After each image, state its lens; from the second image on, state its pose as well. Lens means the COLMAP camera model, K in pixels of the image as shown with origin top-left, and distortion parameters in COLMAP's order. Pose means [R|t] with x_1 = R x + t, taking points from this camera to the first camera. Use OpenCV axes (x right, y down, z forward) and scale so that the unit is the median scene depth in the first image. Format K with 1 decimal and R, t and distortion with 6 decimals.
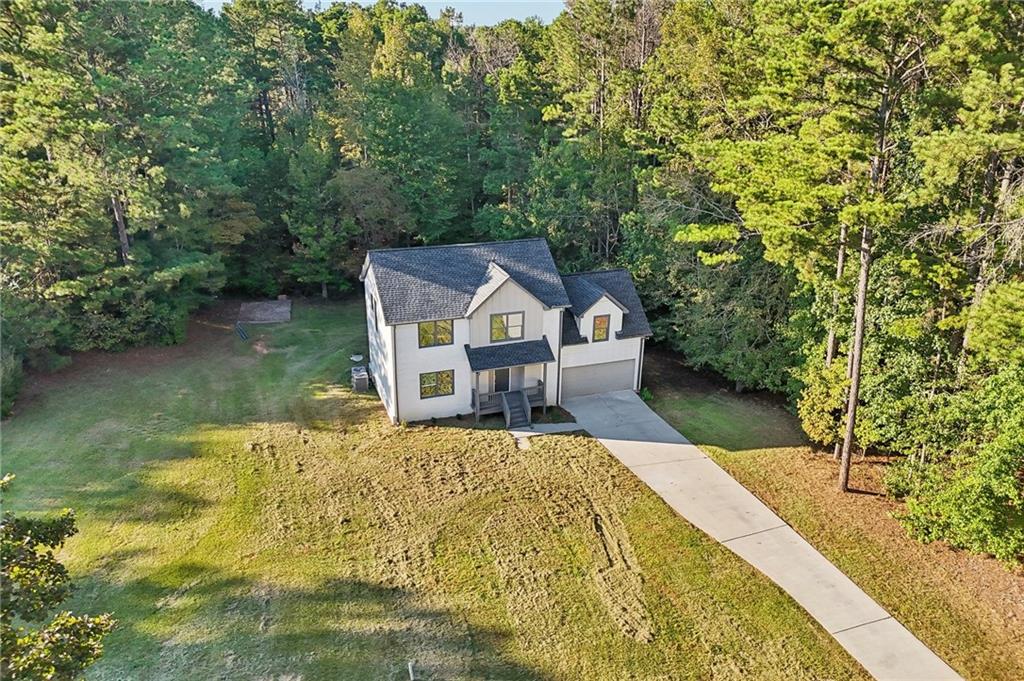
lens RADIAL K [[764.6, 0, 513.1], [0, 764.6, 342.3], [0, 0, 1]] dist [0.028308, -0.024466]
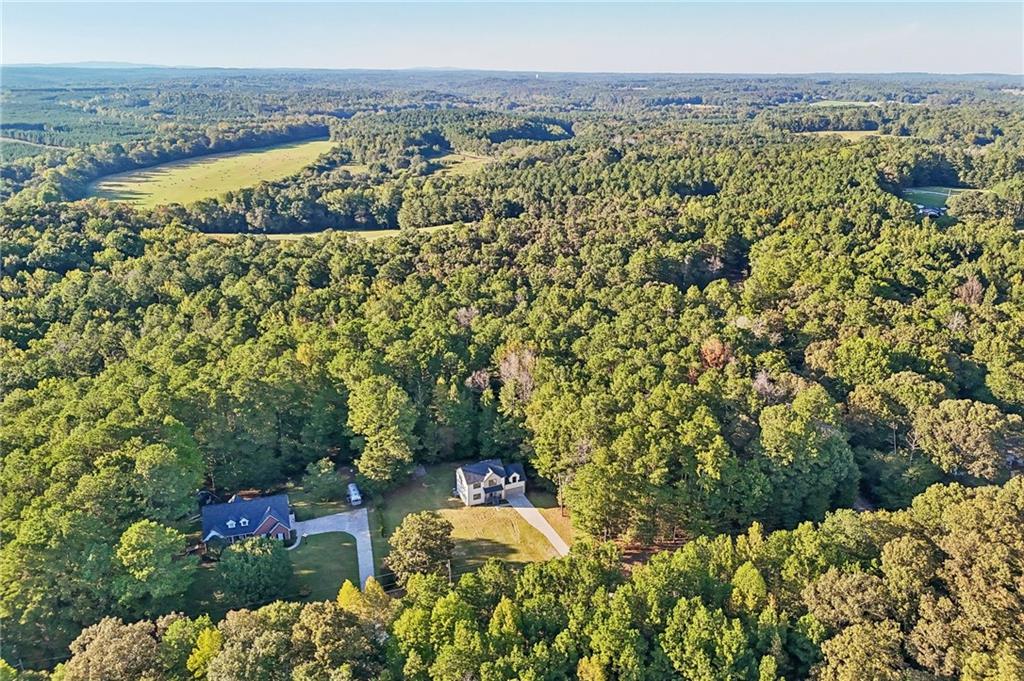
lens RADIAL K [[764.6, 0, 512.4], [0, 764.6, 341.0], [0, 0, 1]] dist [0.028308, -0.024466]
pose [[0.997149, -0.034858, 0.066925, -0.157996], [0.036065, 0.999206, -0.016916, -0.745149], [-0.066283, 0.019281, 0.997615, -3.364800]]
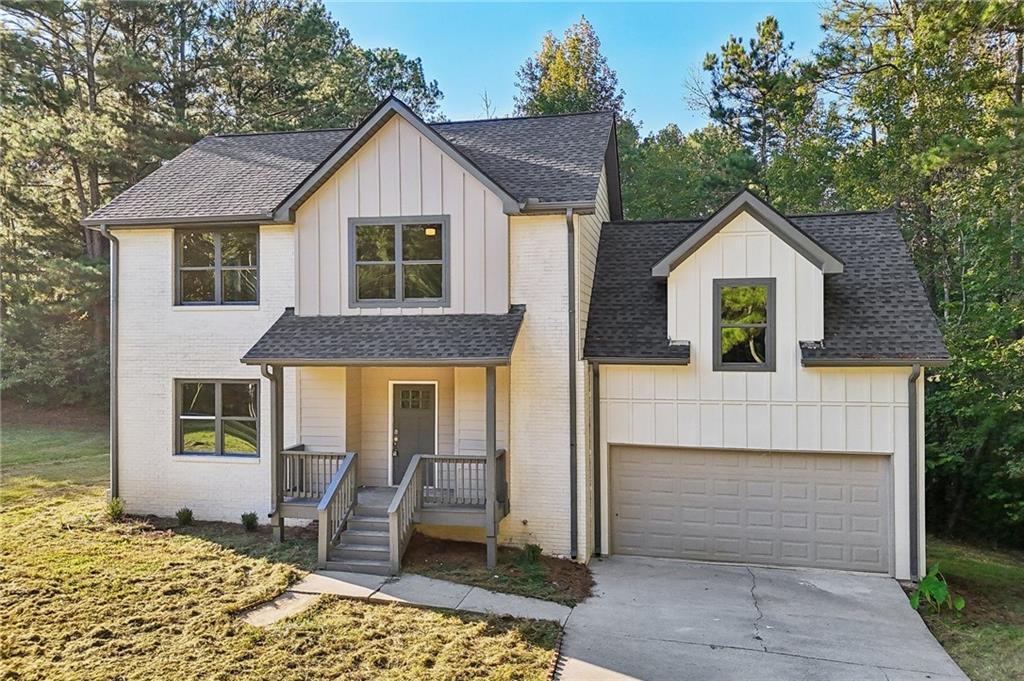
lens RADIAL K [[764.6, 0, 510.9], [0, 764.6, 337.2], [0, 0, 1]] dist [0.028308, -0.024466]
pose [[0.845025, -0.020634, -0.534328, 0.213291], [-0.186688, 0.924993, -0.330961, 0.112928], [0.501079, 0.379423, 0.777791, 0.759028]]
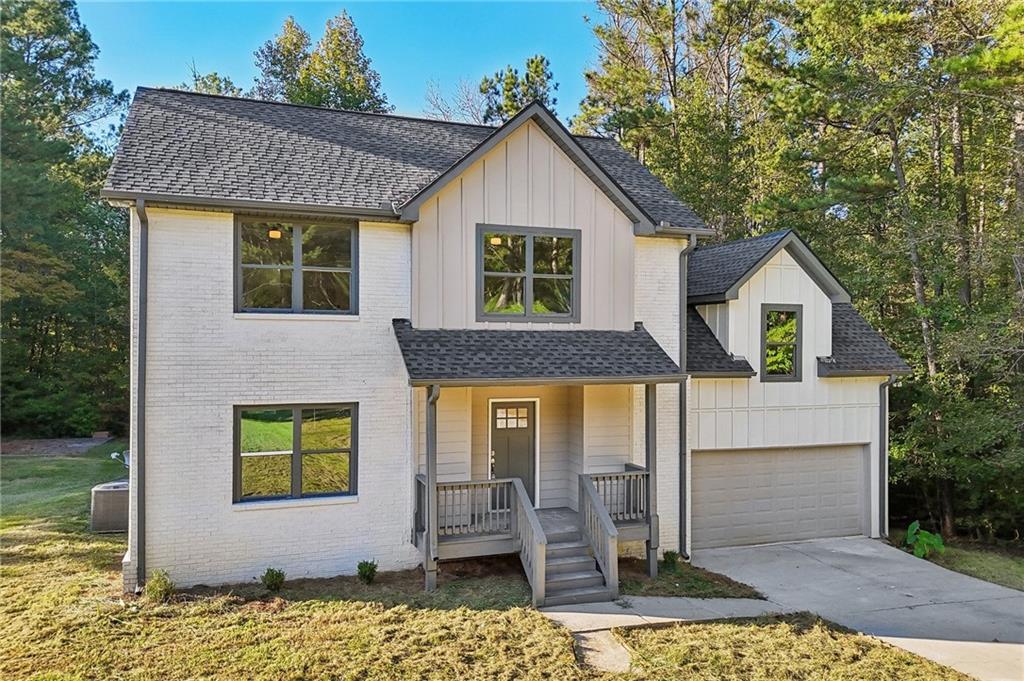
lens RADIAL K [[764.6, 0, 509.0], [0, 764.6, 340.0], [0, 0, 1]] dist [0.028308, -0.024466]
pose [[0.999916, -0.012047, -0.004744, -0.014592], [0.009354, 0.925480, -0.378680, 0.126646], [0.008952, 0.378604, 0.925515, 0.697621]]
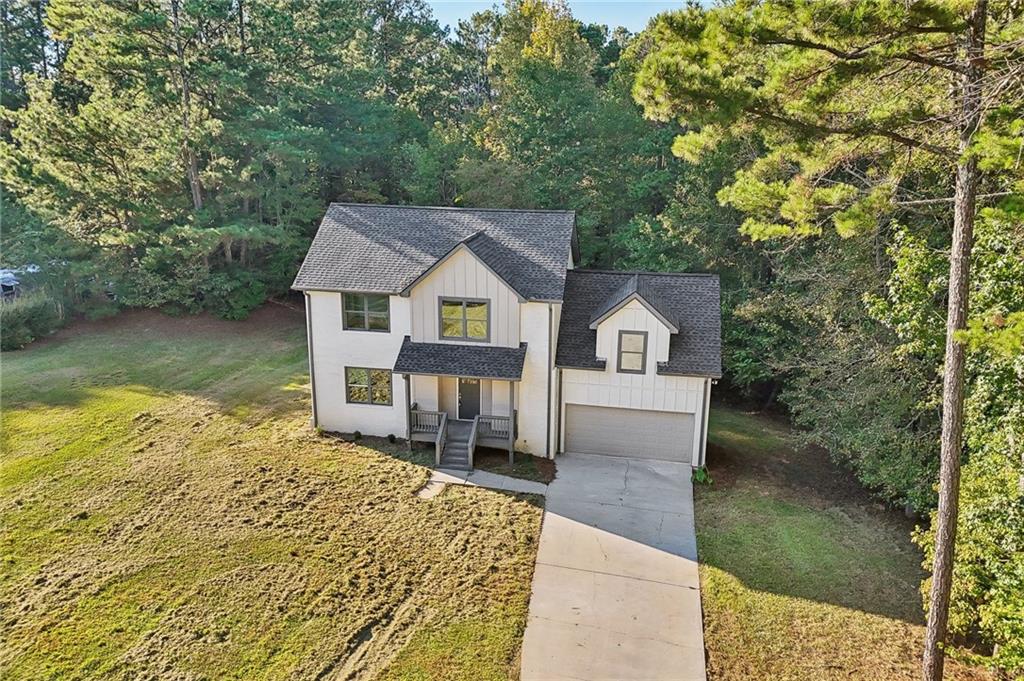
lens RADIAL K [[764.6, 0, 510.9], [0, 764.6, 335.1], [0, 0, 1]] dist [0.028308, -0.024466]
pose [[0.869152, 0.122692, -0.479085, 0.352769], [-0.183959, 0.979431, -0.082909, 0.042115], [0.459058, 0.160193, 0.873844, 0.415510]]
